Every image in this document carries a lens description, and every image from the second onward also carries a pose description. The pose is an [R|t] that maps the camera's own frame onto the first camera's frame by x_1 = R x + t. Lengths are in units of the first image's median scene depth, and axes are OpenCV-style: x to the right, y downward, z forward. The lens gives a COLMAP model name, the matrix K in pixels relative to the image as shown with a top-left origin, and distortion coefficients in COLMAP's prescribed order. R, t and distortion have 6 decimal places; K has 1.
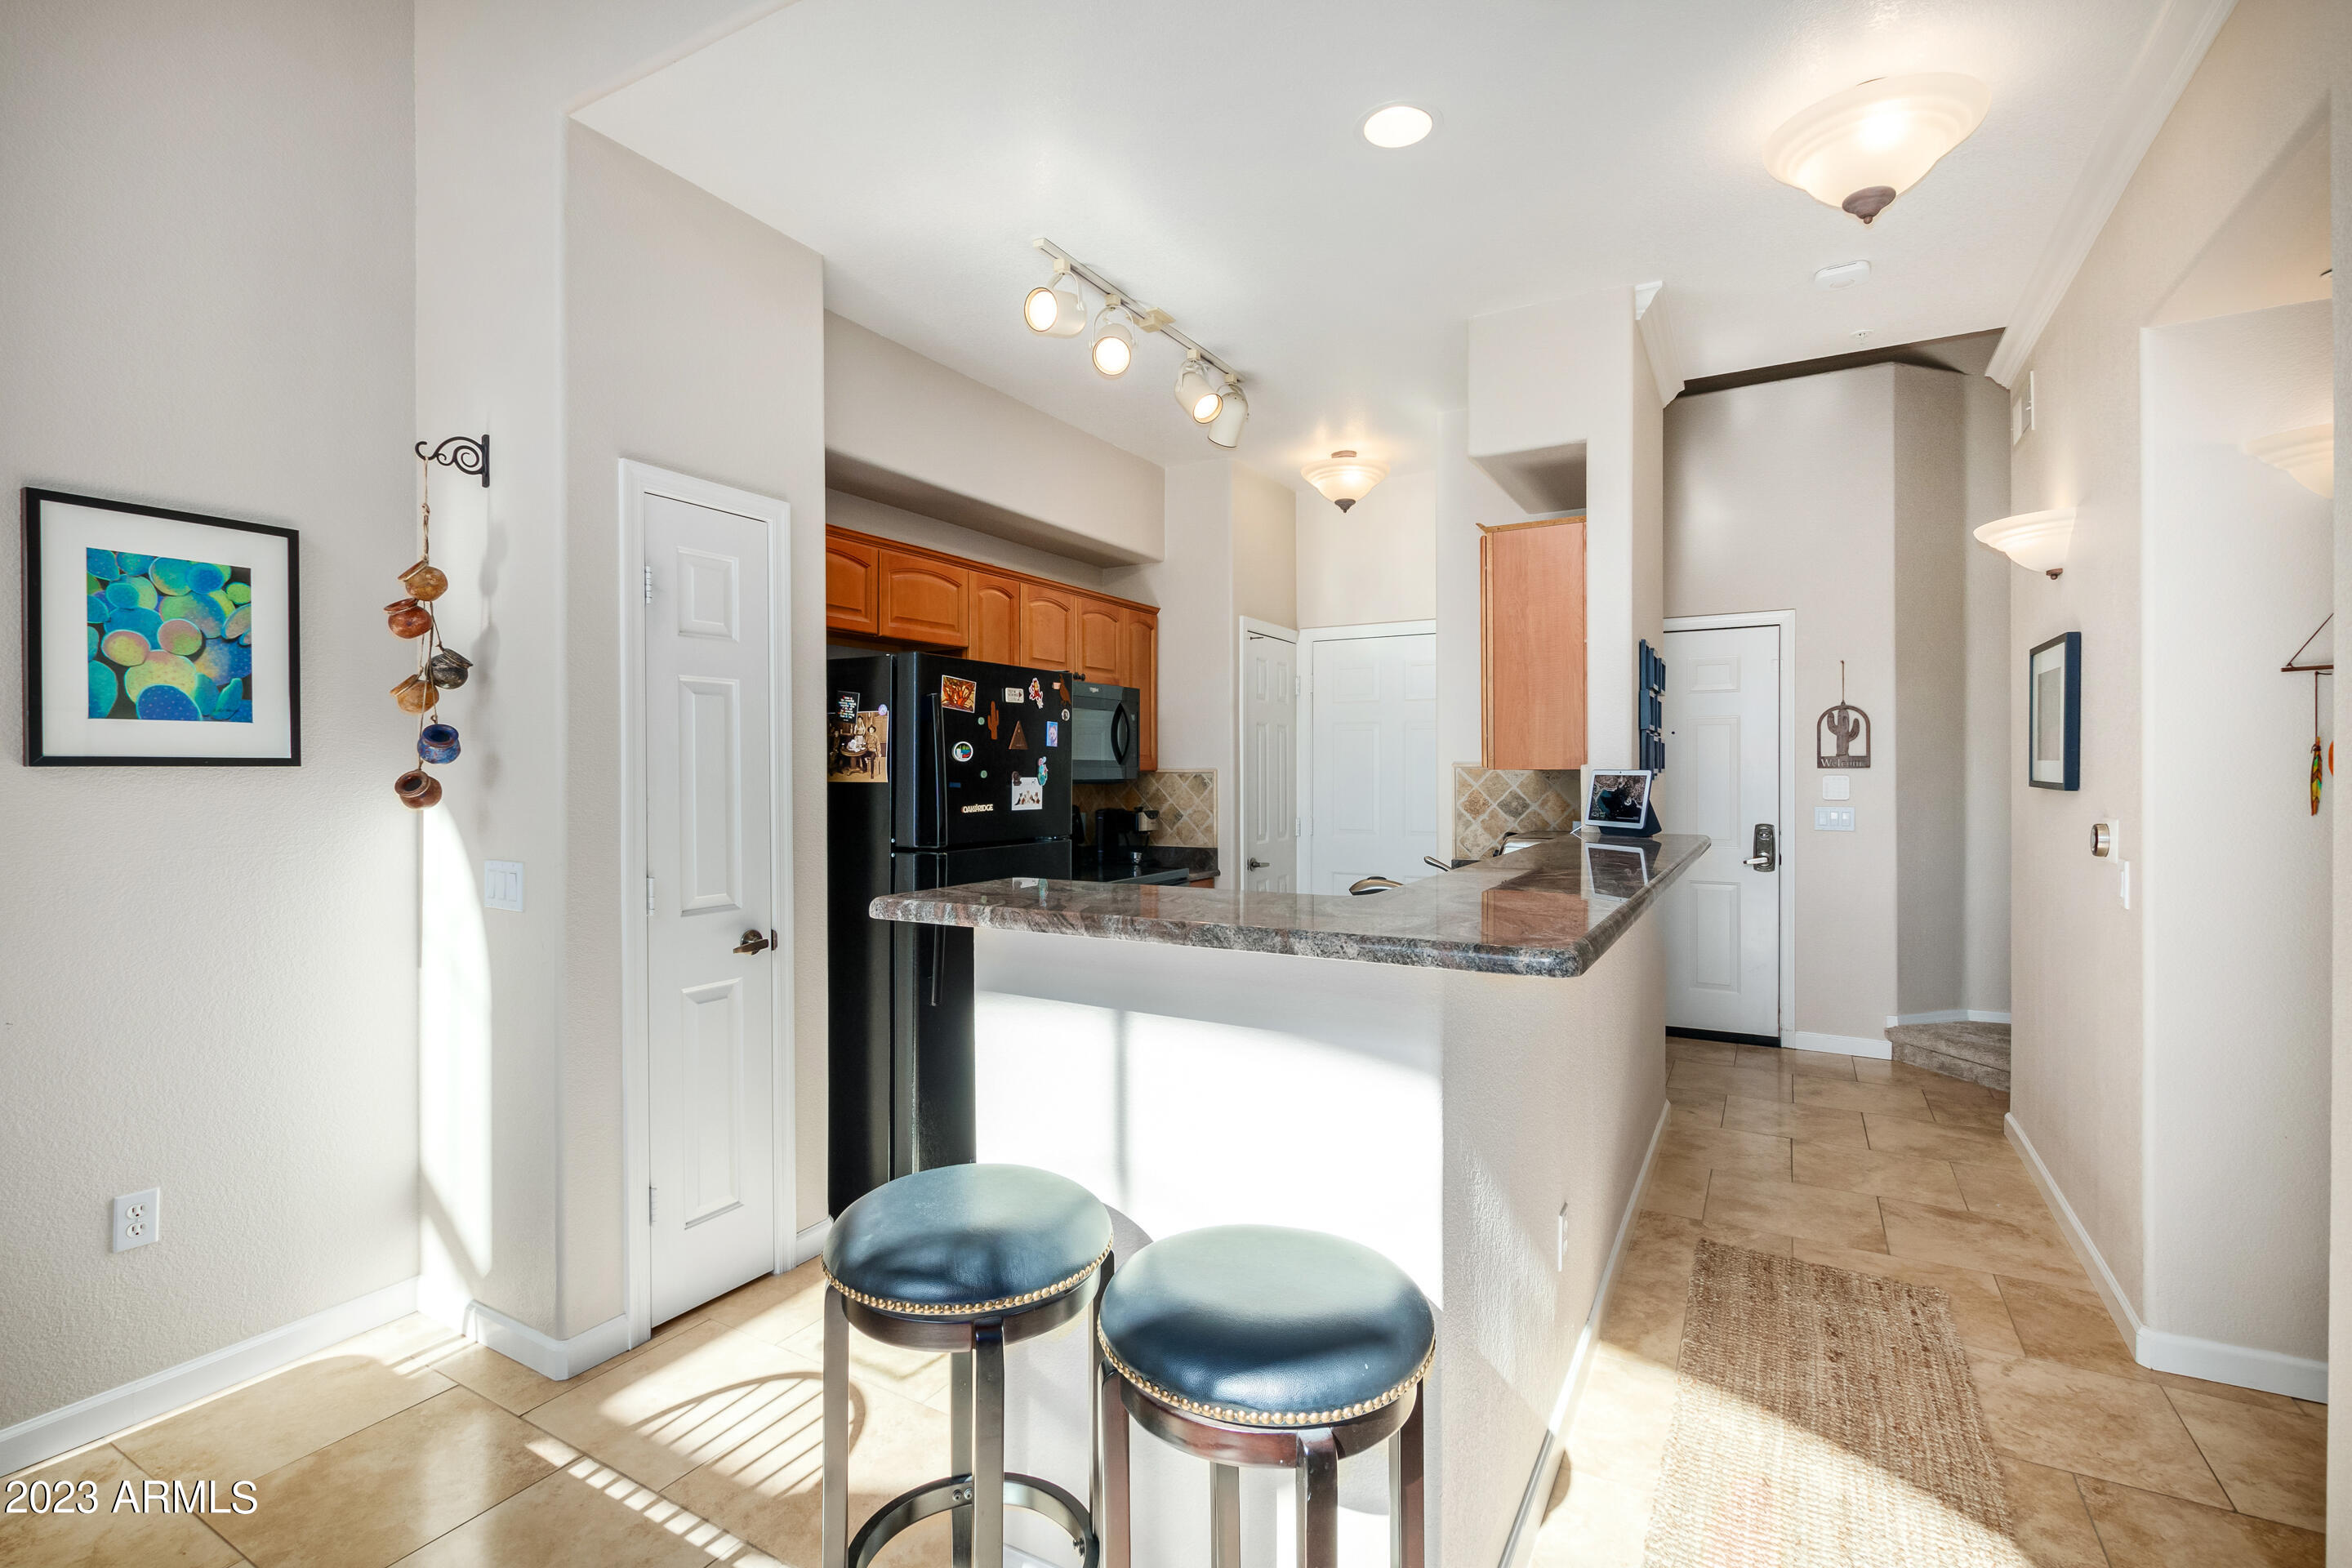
lens RADIAL K [[1068.4, 0, 1179.5], [0, 1068.4, 768.8], [0, 0, 1]] dist [0.007668, -0.000008]
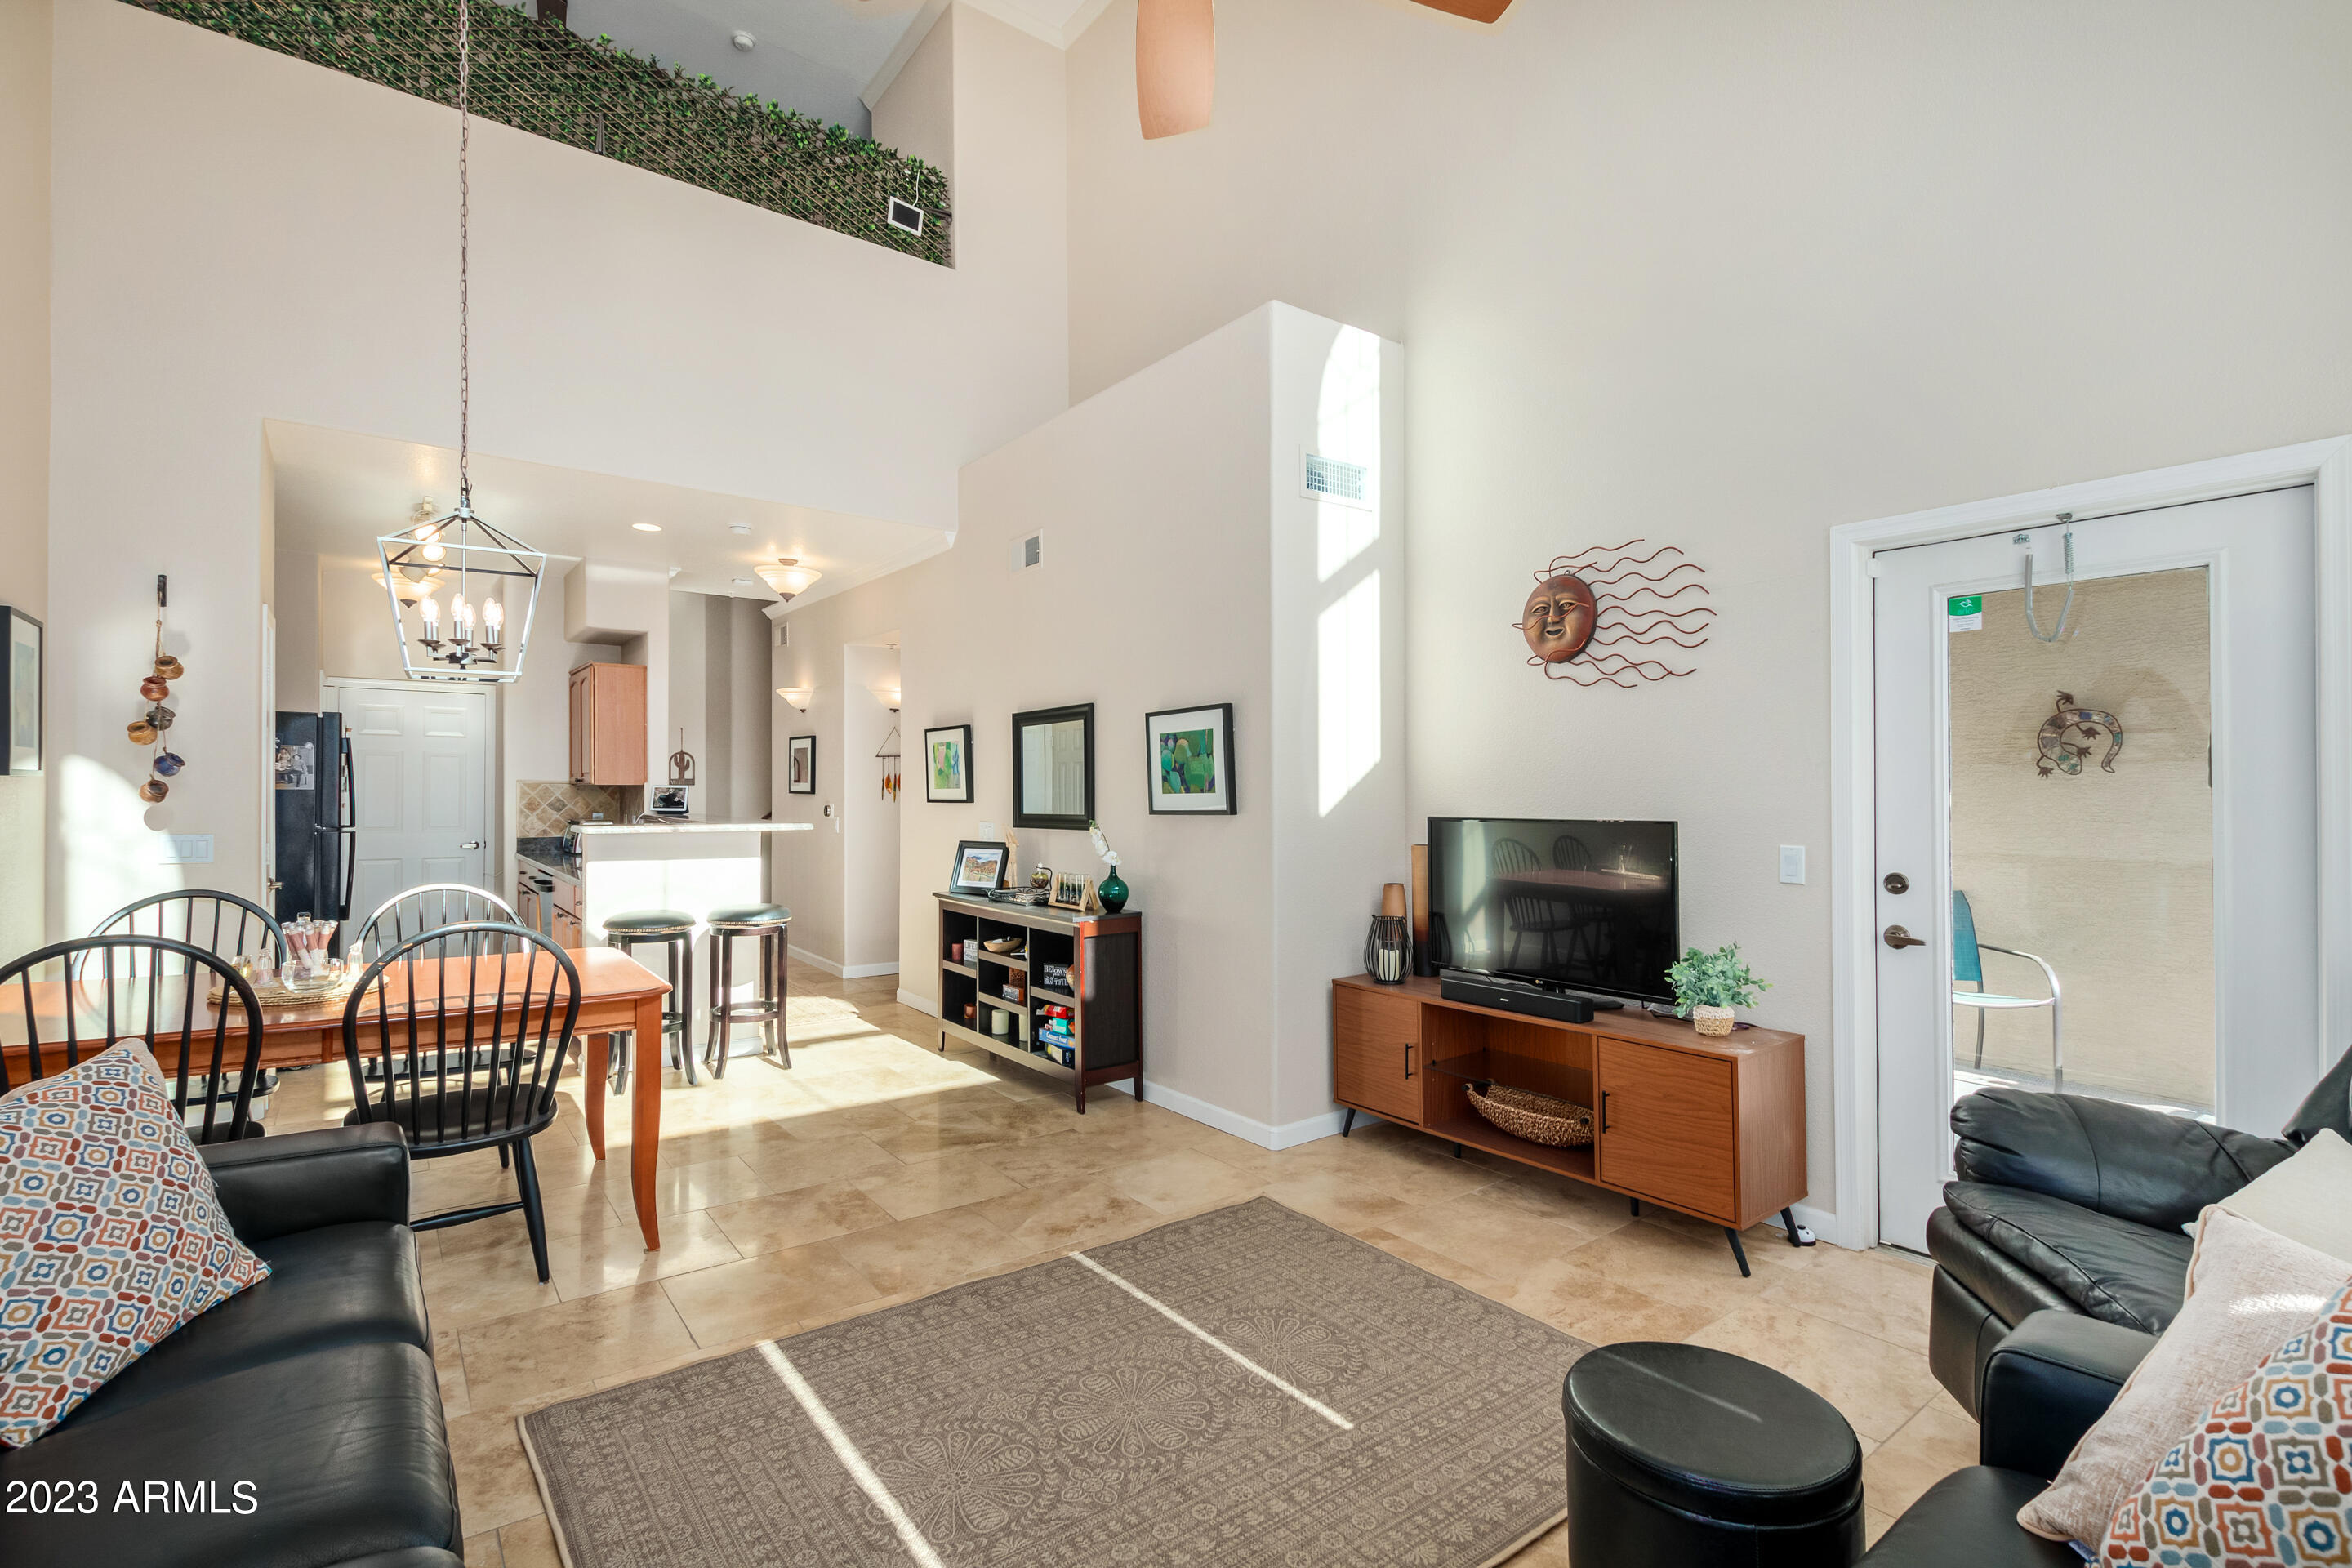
lens RADIAL K [[1081.5, 0, 1156.1], [0, 1081.5, 785.3], [0, 0, 1]] dist [0.001436, -0.000511]
pose [[0.407803, 0.008194, 0.913033, -1.003341], [-0.006637, 0.999960, -0.006009, 0.006447], [-0.913046, -0.003610, 0.407841, -0.691462]]
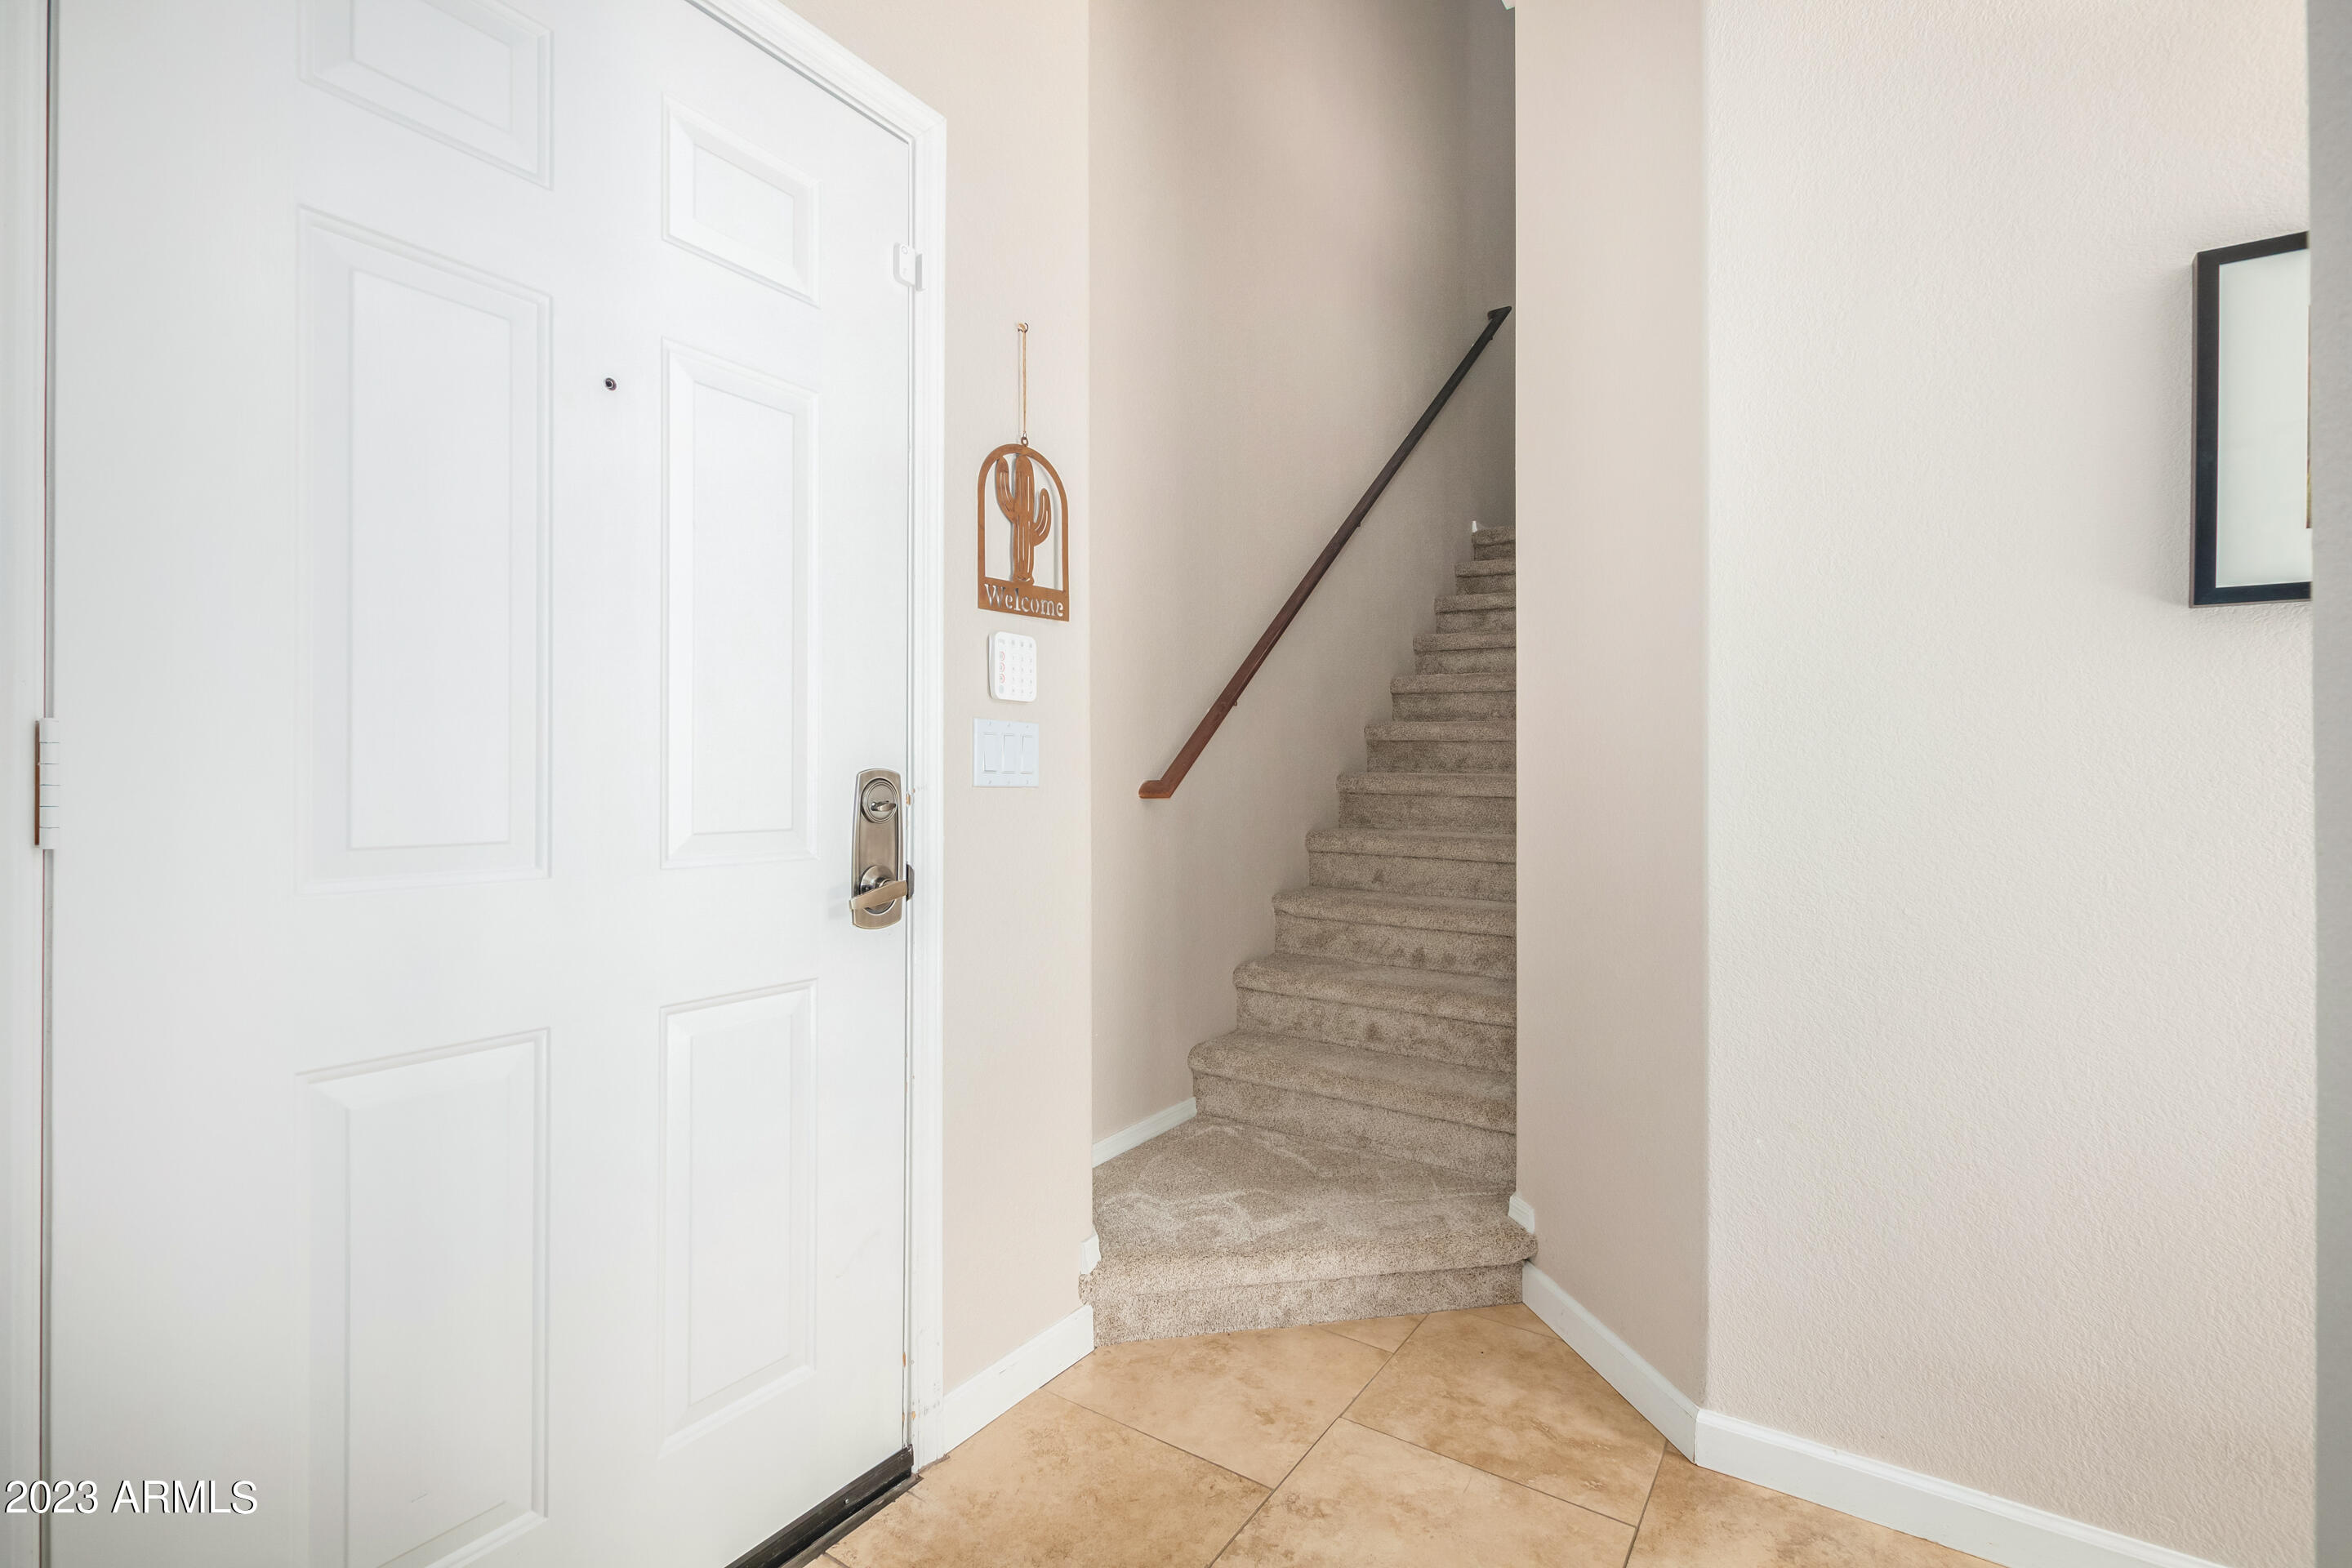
lens RADIAL K [[1073.8, 0, 1177.3], [0, 1073.8, 774.4], [0, 0, 1]] dist [0.002917, 0.000061]
pose [[0.080211, 0.004555, 0.996767, 0.332765], [-0.004064, 0.999983, -0.004243, 0.071668], [-0.996770, -0.003711, 0.080228, 1.192103]]
